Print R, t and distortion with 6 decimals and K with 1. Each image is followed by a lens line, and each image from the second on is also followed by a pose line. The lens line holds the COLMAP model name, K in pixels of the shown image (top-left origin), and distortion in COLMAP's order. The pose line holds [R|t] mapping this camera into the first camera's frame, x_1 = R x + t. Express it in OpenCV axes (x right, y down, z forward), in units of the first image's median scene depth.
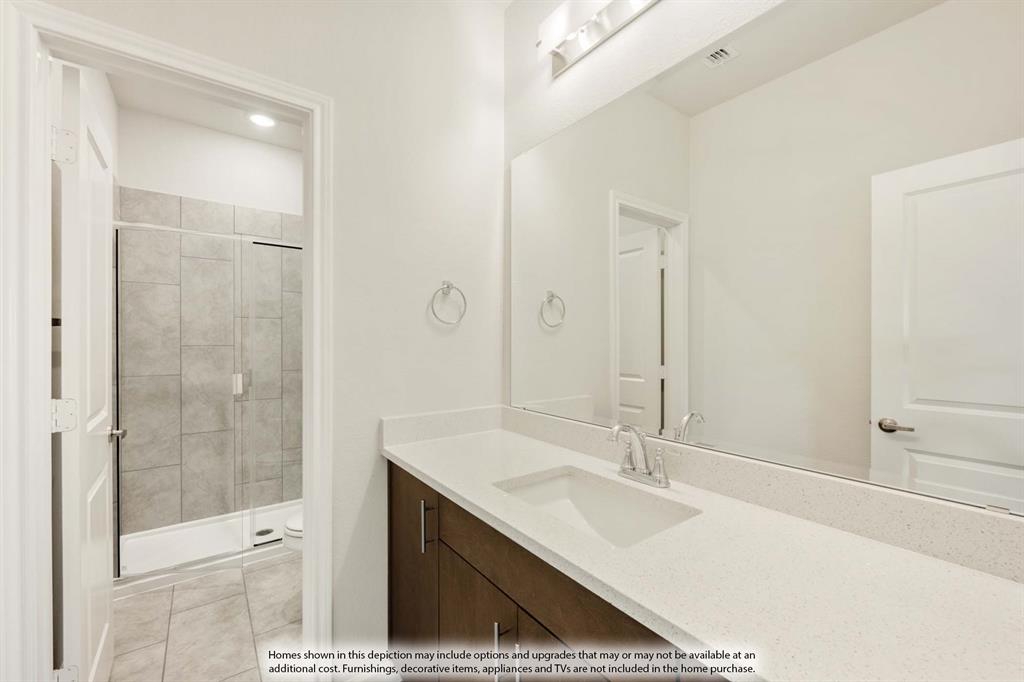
lens RADIAL K [[418.8, 0, 507.9], [0, 418.8, 340.4], [0, 0, 1]] dist [-0.000901, -0.000062]
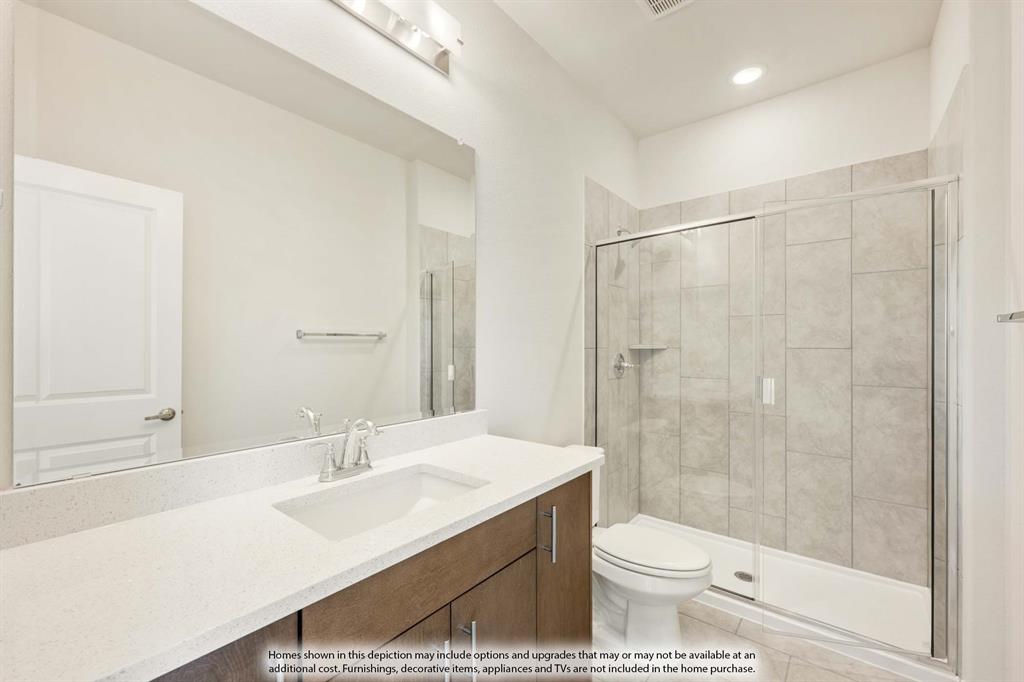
lens RADIAL K [[418.8, 0, 507.9], [0, 418.8, 340.4], [0, 0, 1]] dist [-0.000901, -0.000062]
pose [[-0.251336, 0.000571, 0.967900, -0.812352], [0.000511, 1.000000, -0.000458, 0.003346], [-0.967900, 0.000379, -0.251337, 0.921937]]
